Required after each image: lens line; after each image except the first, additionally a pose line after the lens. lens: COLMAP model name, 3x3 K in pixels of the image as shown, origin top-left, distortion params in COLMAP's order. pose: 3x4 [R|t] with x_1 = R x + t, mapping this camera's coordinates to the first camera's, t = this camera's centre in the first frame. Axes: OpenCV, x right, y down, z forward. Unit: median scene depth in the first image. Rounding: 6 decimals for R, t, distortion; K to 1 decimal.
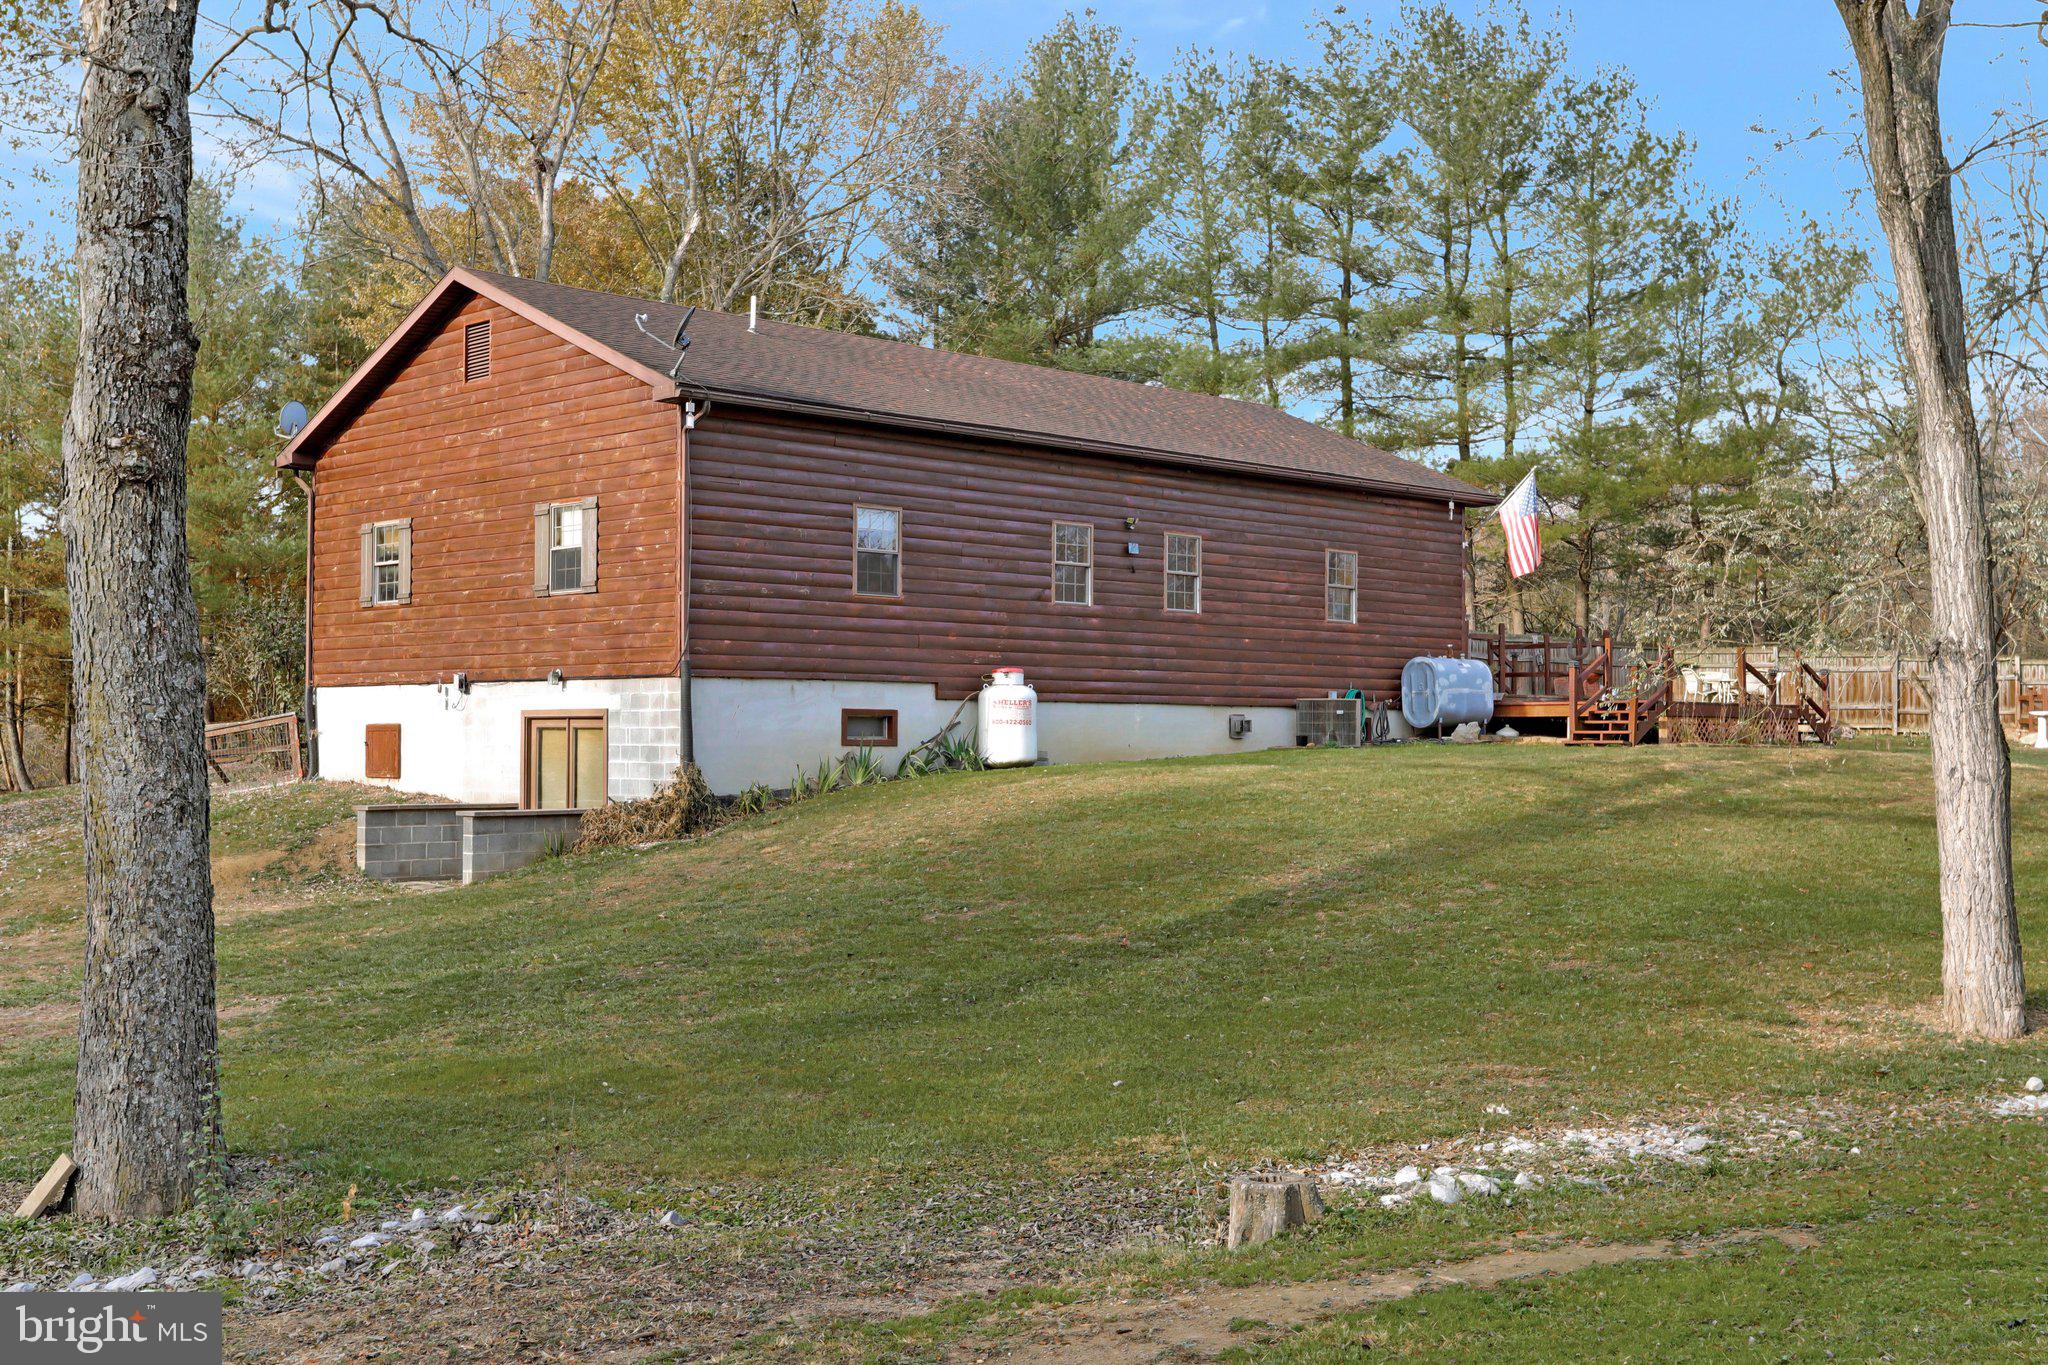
lens RADIAL K [[2220.2, 0, 1024.0], [0, 2220.2, 682.5], [0, 0, 1]] dist [-0.006768, 0.155624]
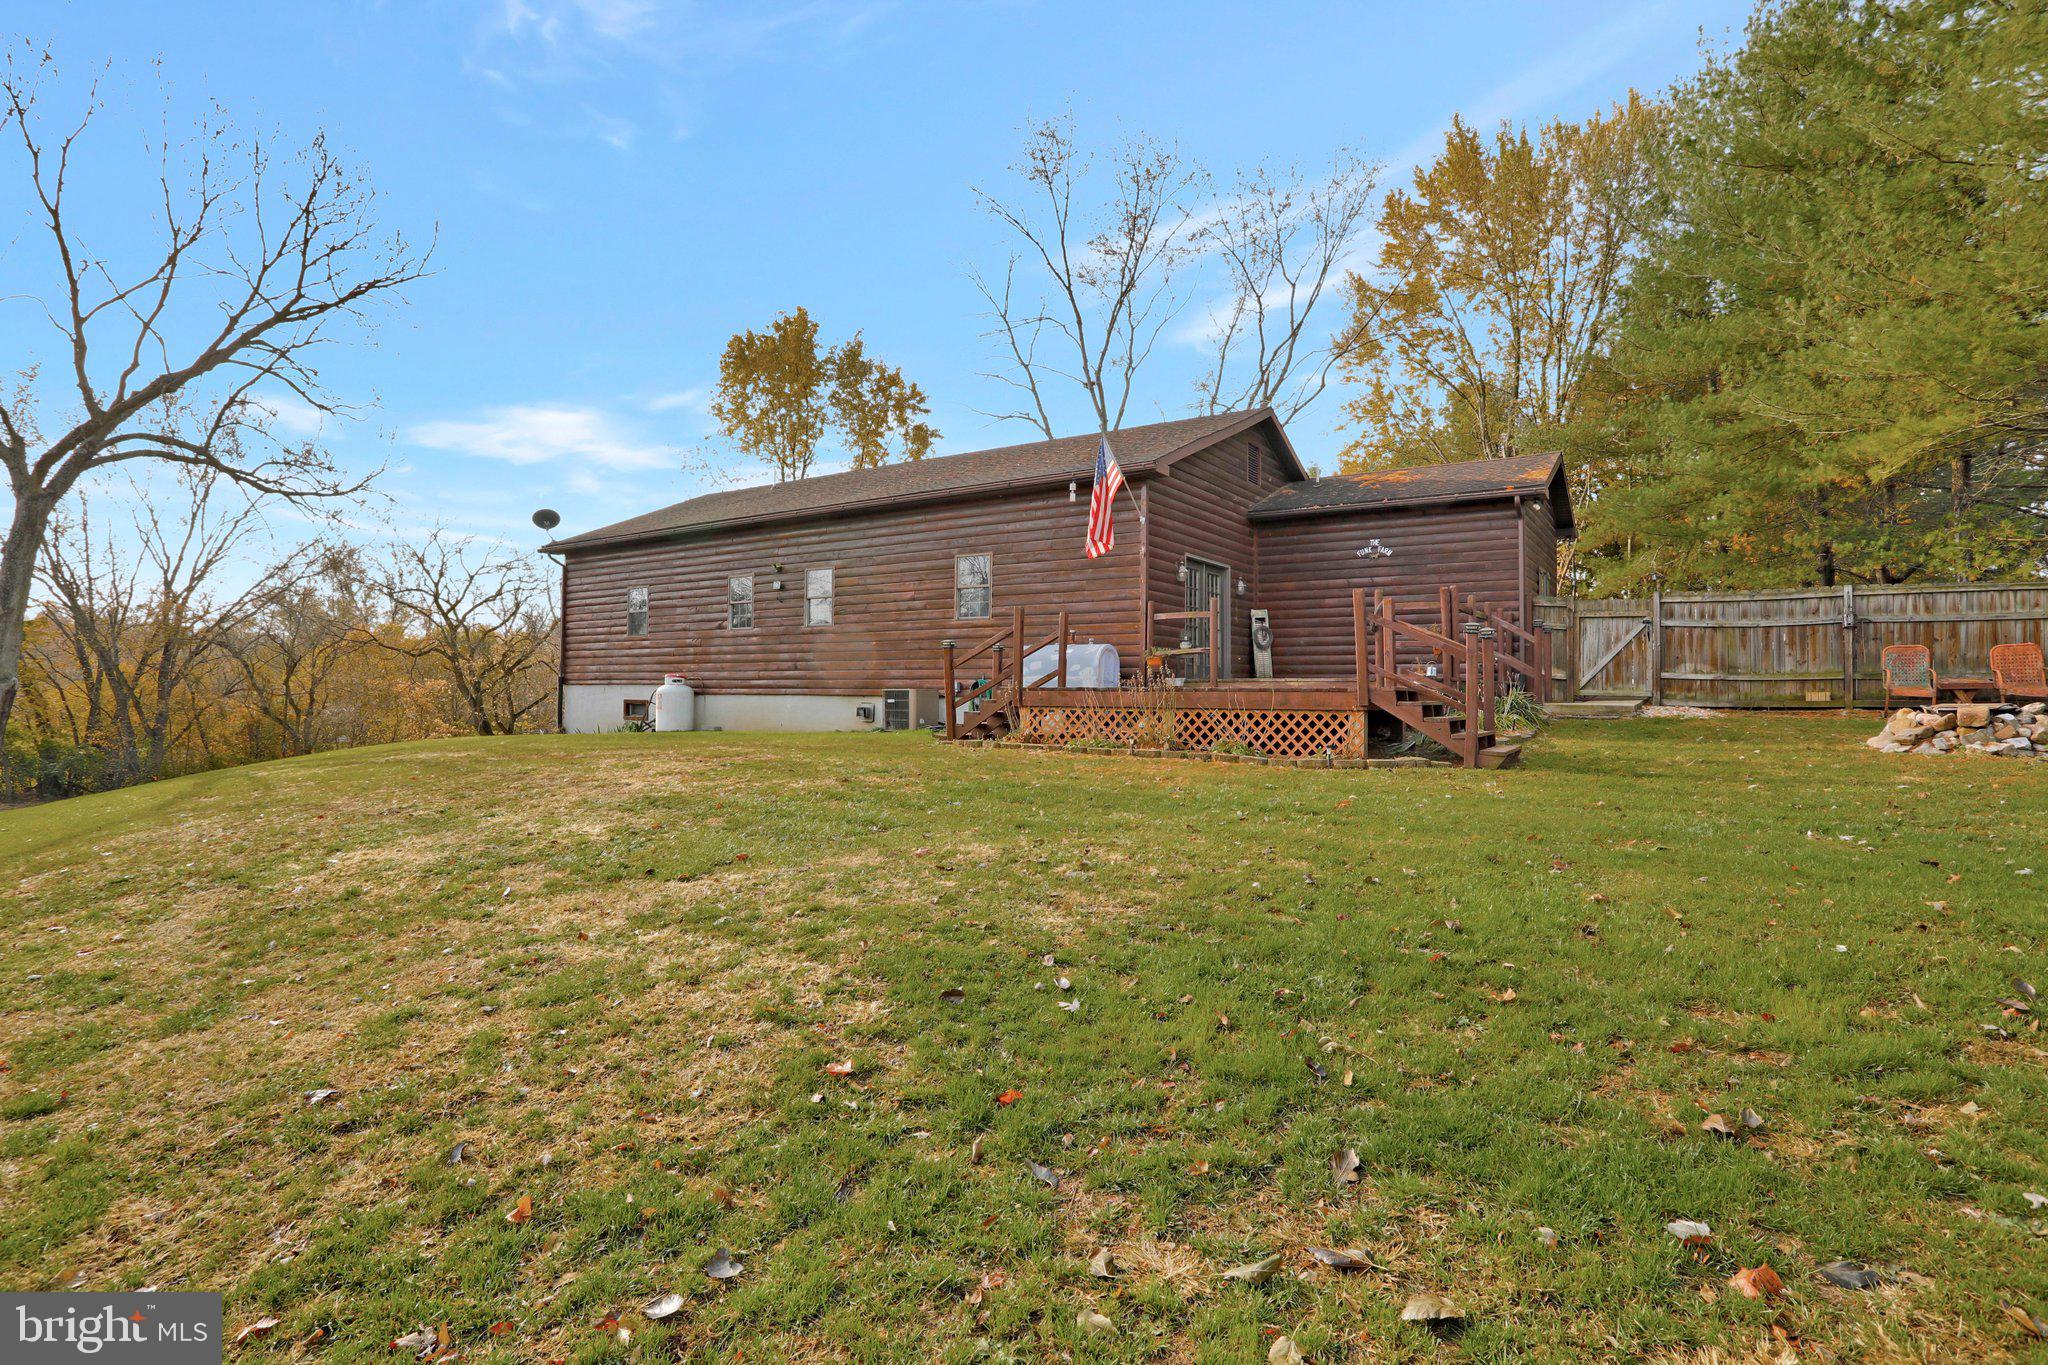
lens RADIAL K [[1034.1, 0, 1024.0], [0, 1034.1, 682.5], [0, 0, 1]] dist [-0.057759, 0.023448]
pose [[0.205200, -0.014010, -0.978620, 0.815918], [0.019749, 0.999753, -0.010172, 0.012862], [0.978521, -0.017239, 0.205426, 1.147991]]
